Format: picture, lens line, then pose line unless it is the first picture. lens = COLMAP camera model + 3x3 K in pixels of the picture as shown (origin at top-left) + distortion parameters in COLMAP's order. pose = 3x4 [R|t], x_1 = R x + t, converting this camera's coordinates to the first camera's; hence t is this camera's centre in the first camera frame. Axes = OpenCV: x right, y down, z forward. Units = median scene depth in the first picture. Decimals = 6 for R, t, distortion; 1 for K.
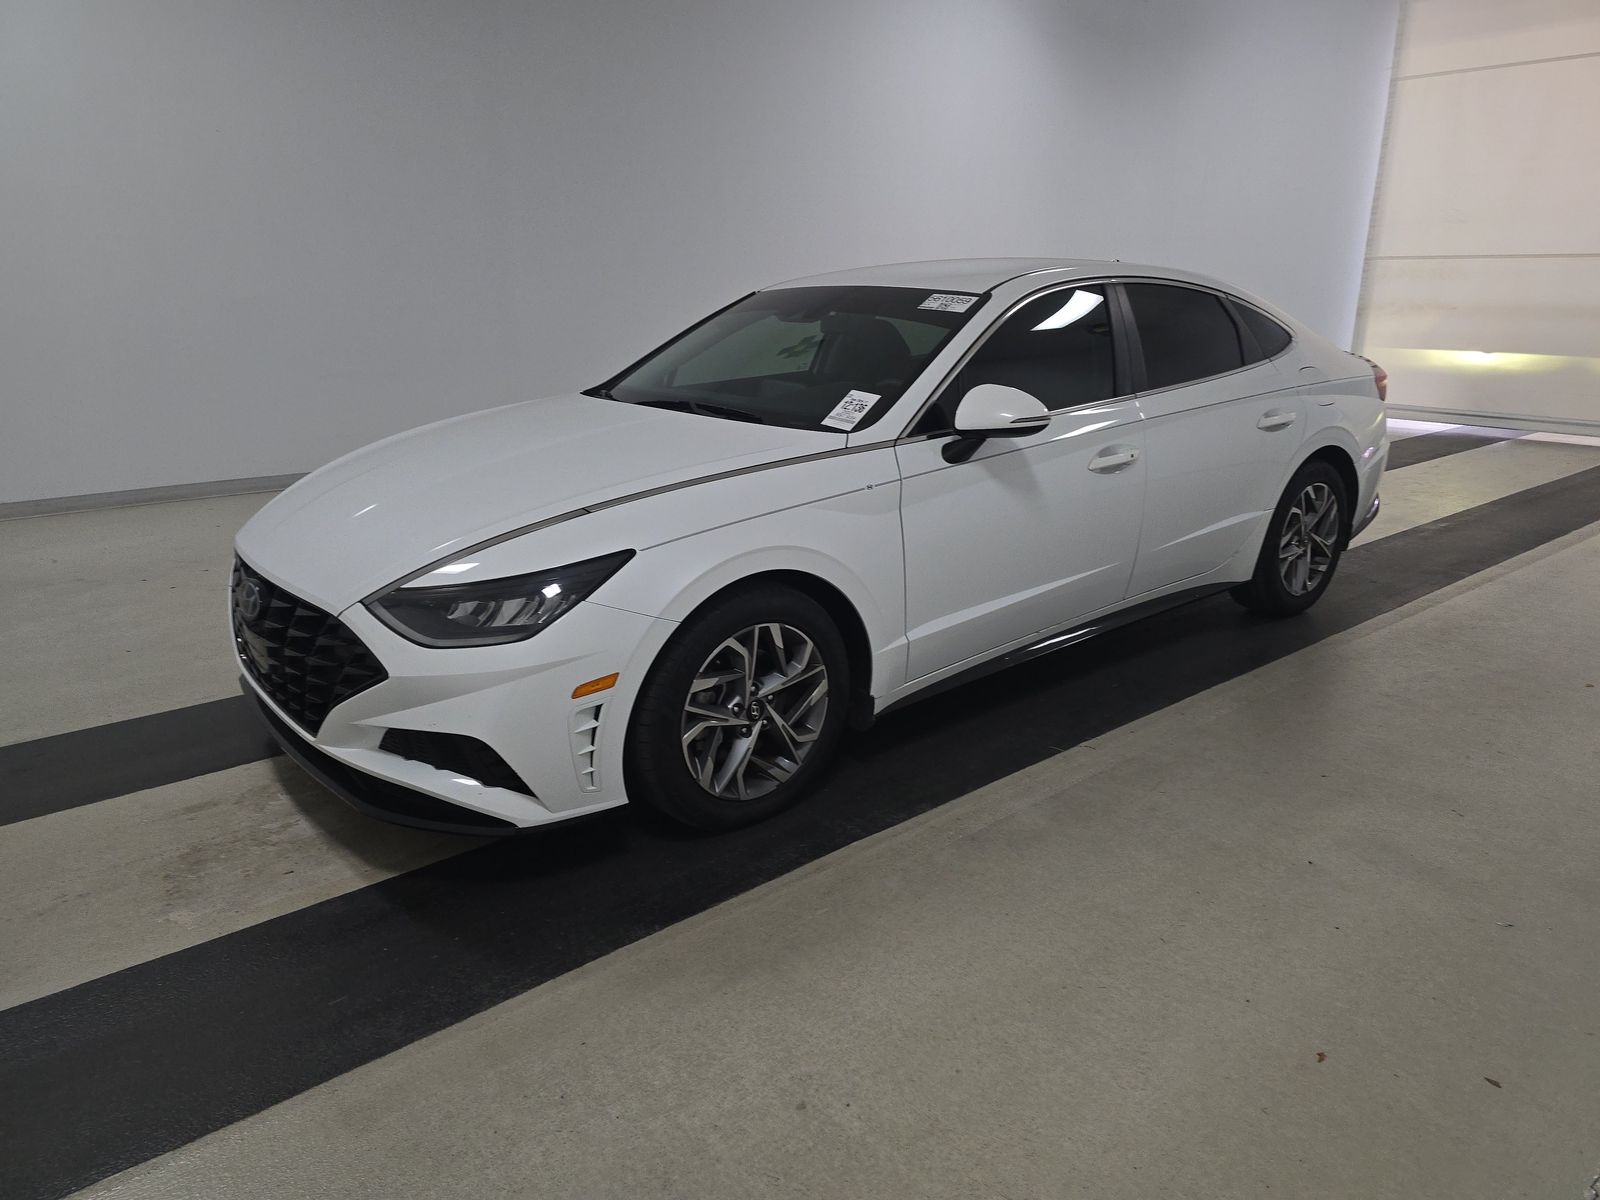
lens RADIAL K [[1053.7, 0, 800.0], [0, 1053.7, 600.0], [0, 0, 1]] dist [0.075088, -0.056916]
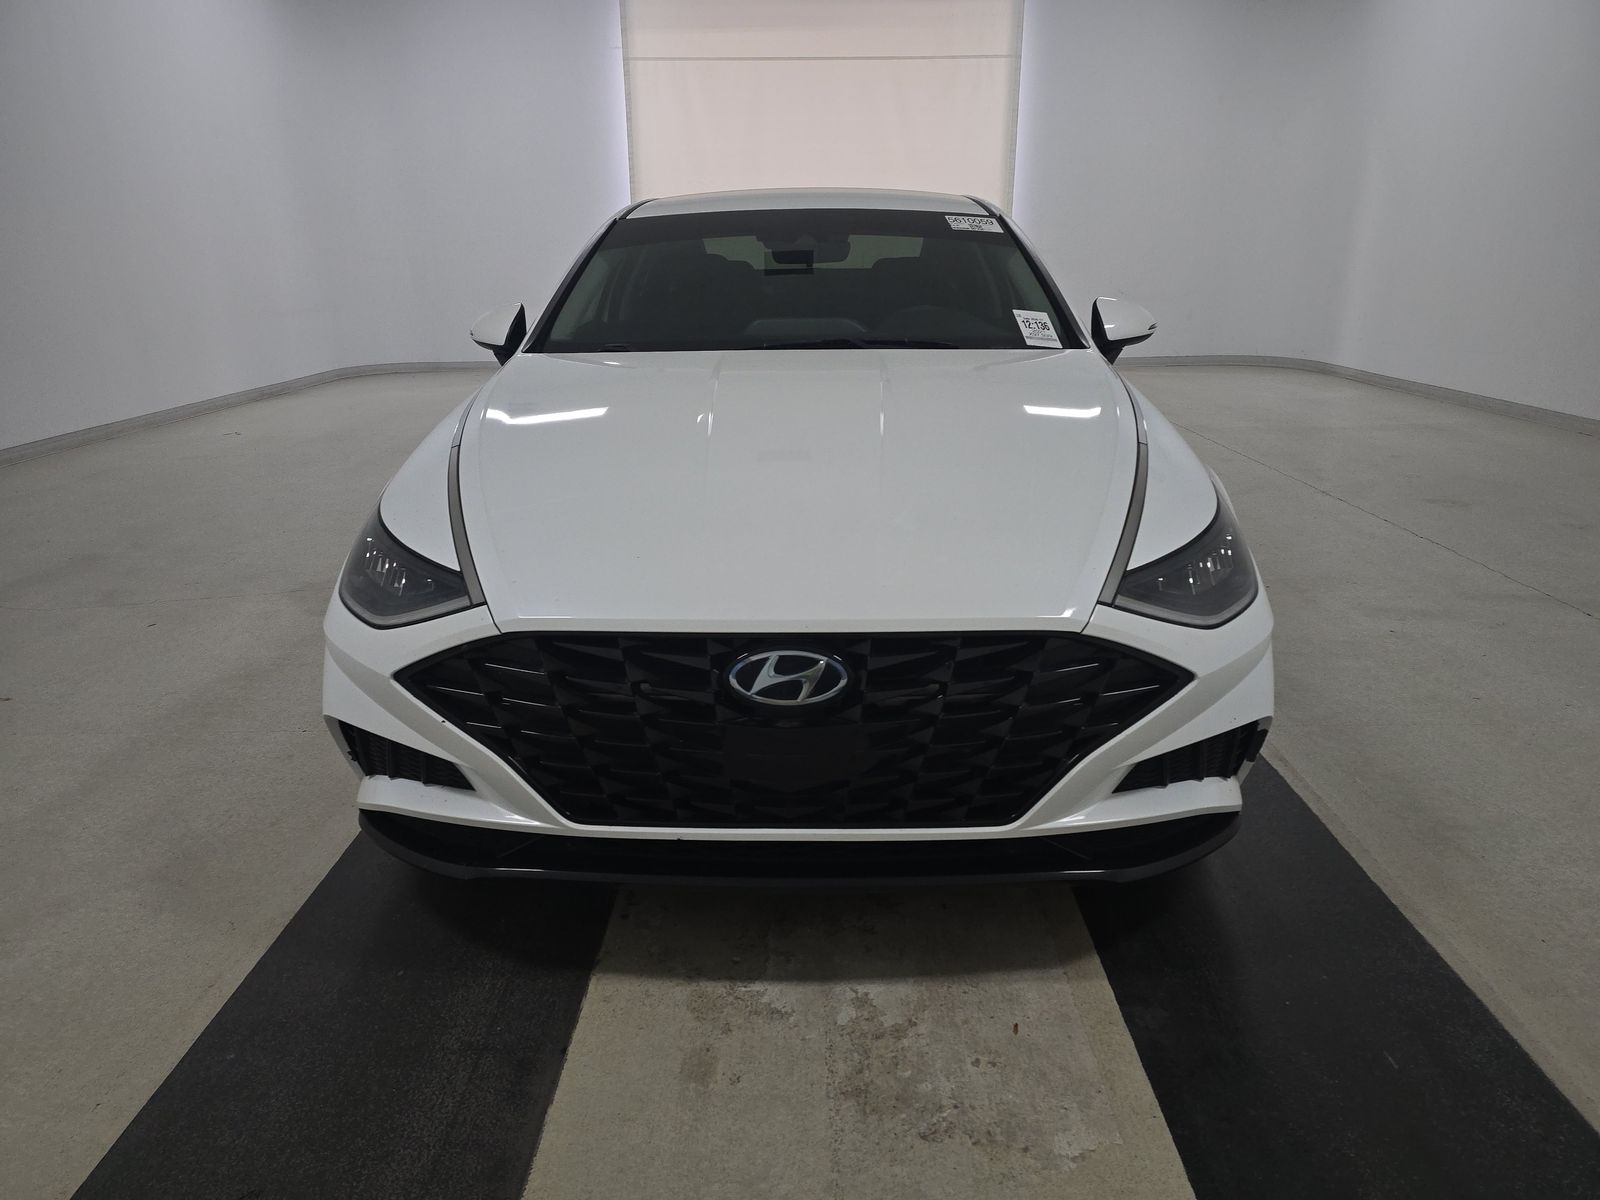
lens RADIAL K [[1053.7, 0, 800.0], [0, 1053.7, 600.0], [0, 0, 1]] dist [0.075088, -0.056916]
pose [[0.648258, -0.236588, 0.723732, -0.844988], [0.221181, 0.968027, 0.118333, -0.103591], [-0.728588, 0.083366, 0.679860, 0.521486]]
